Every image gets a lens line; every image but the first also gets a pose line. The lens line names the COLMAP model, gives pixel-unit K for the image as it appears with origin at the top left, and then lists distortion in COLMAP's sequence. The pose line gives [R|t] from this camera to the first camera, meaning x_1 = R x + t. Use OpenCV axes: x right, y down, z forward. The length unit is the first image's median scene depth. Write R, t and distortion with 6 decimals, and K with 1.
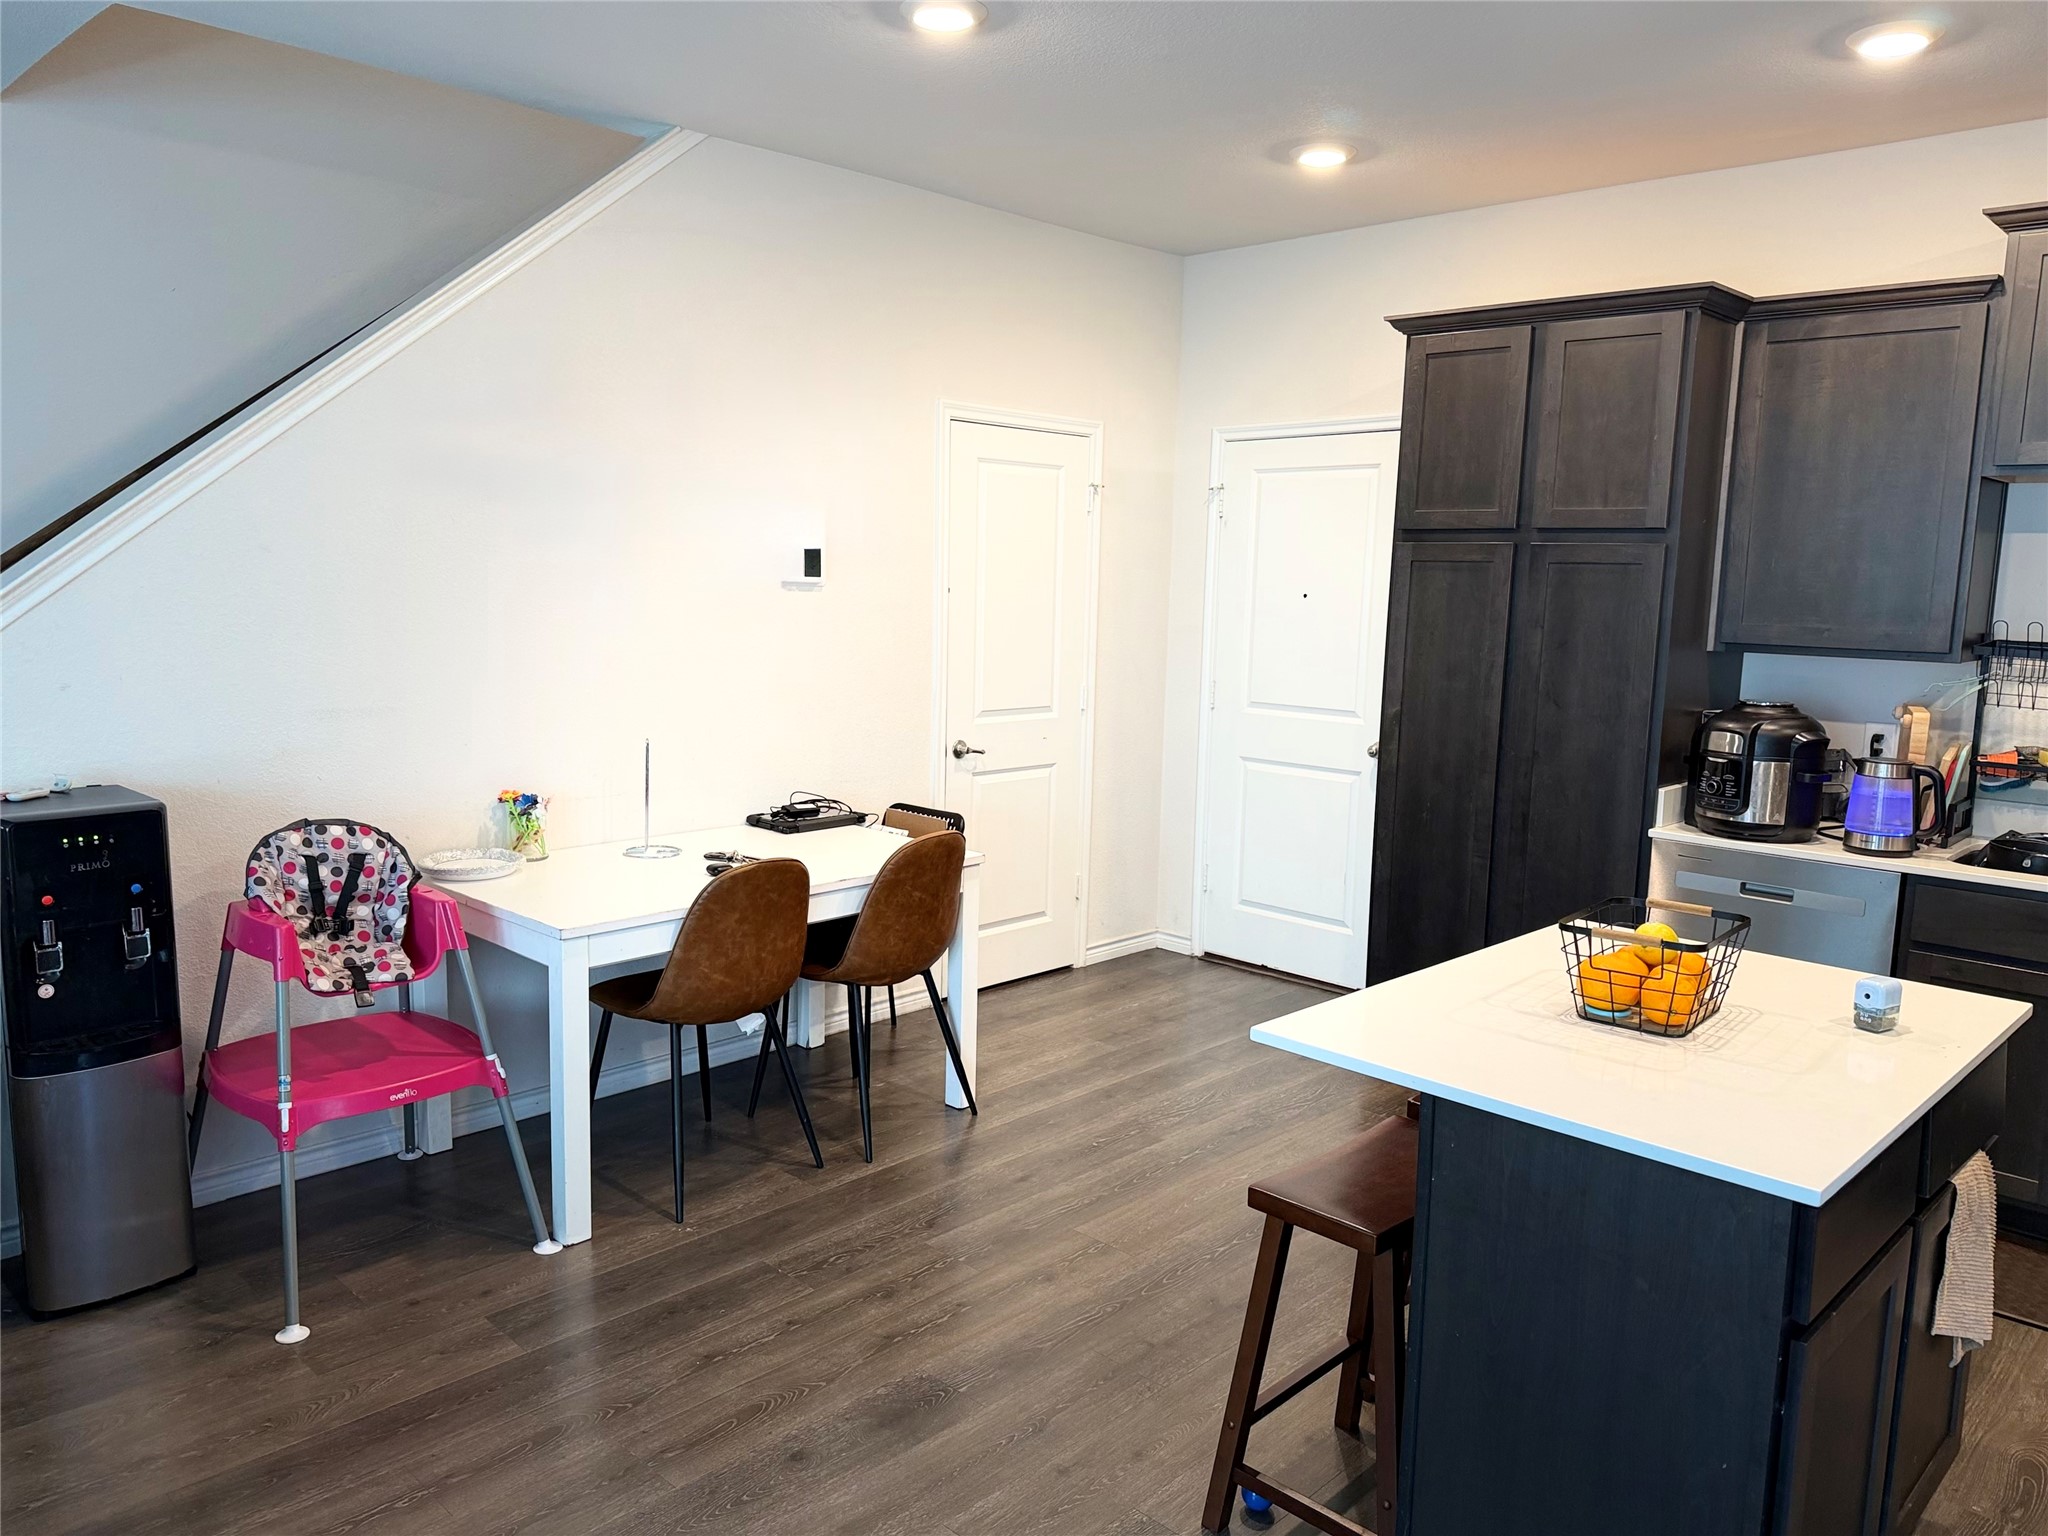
lens RADIAL K [[1469.8, 0, 1024.0], [0, 1469.8, 768.0], [0, 0, 1]] dist [-0.013510, -0.008993]
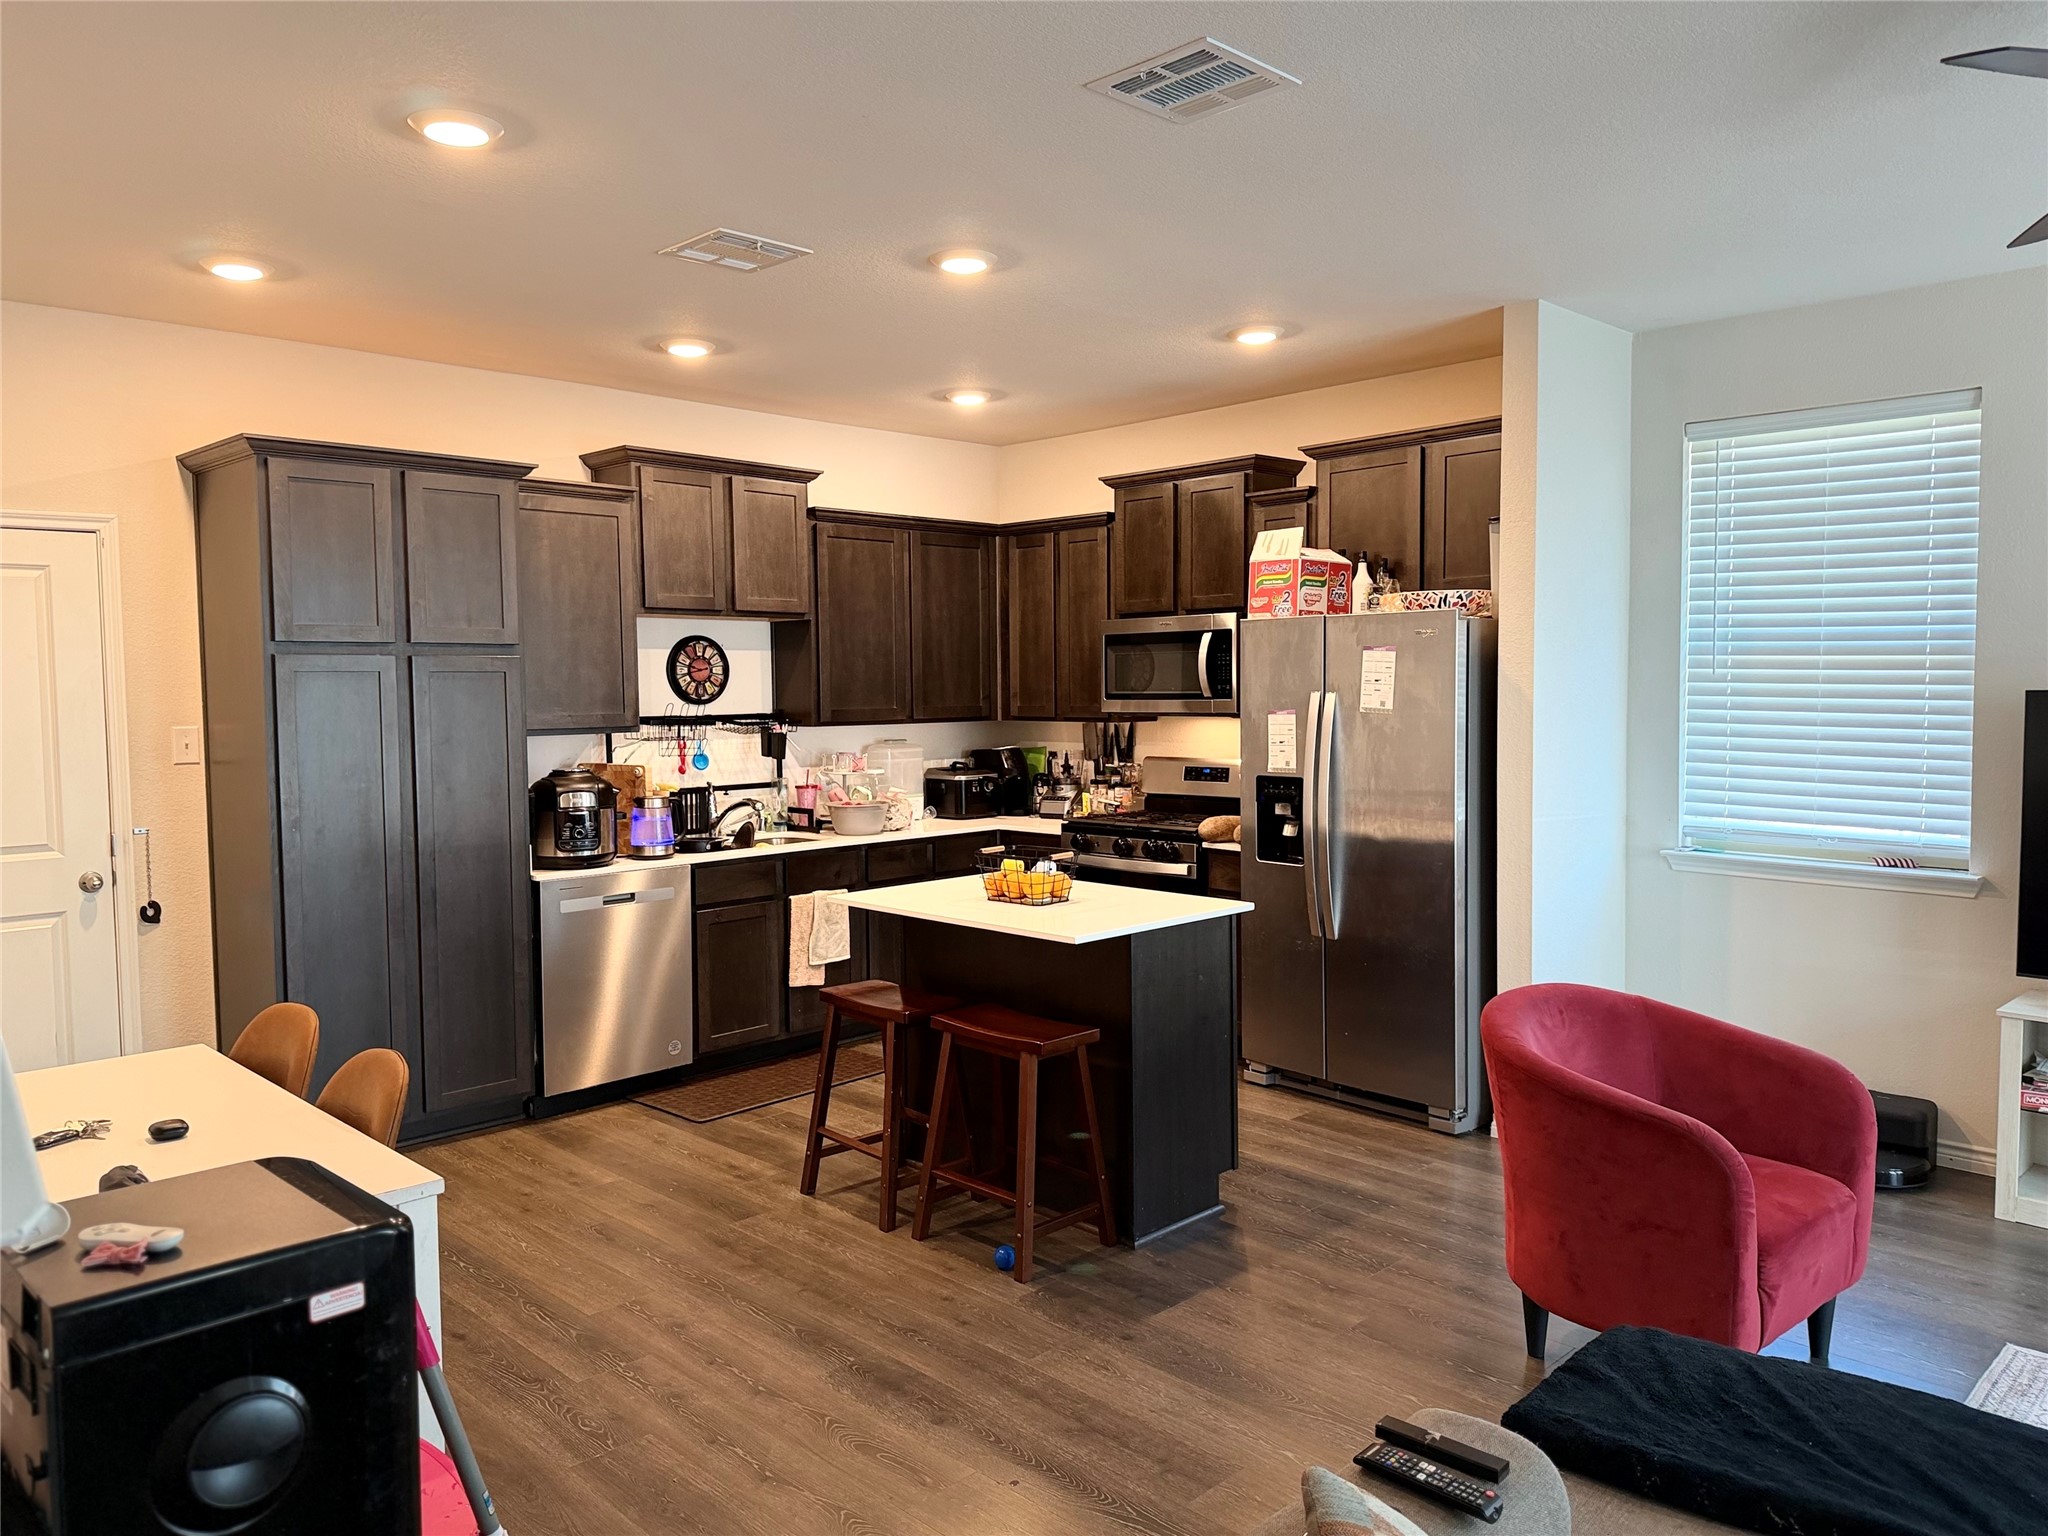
lens RADIAL K [[1469.8, 0, 1024.0], [0, 1469.8, 768.0], [0, 0, 1]] dist [-0.013510, -0.008993]
pose [[0.020131, -0.076577, 0.996860, -1.014325], [0.172533, 0.982370, 0.071980, -0.087813], [-0.984798, 0.170543, 0.032988, 0.642888]]
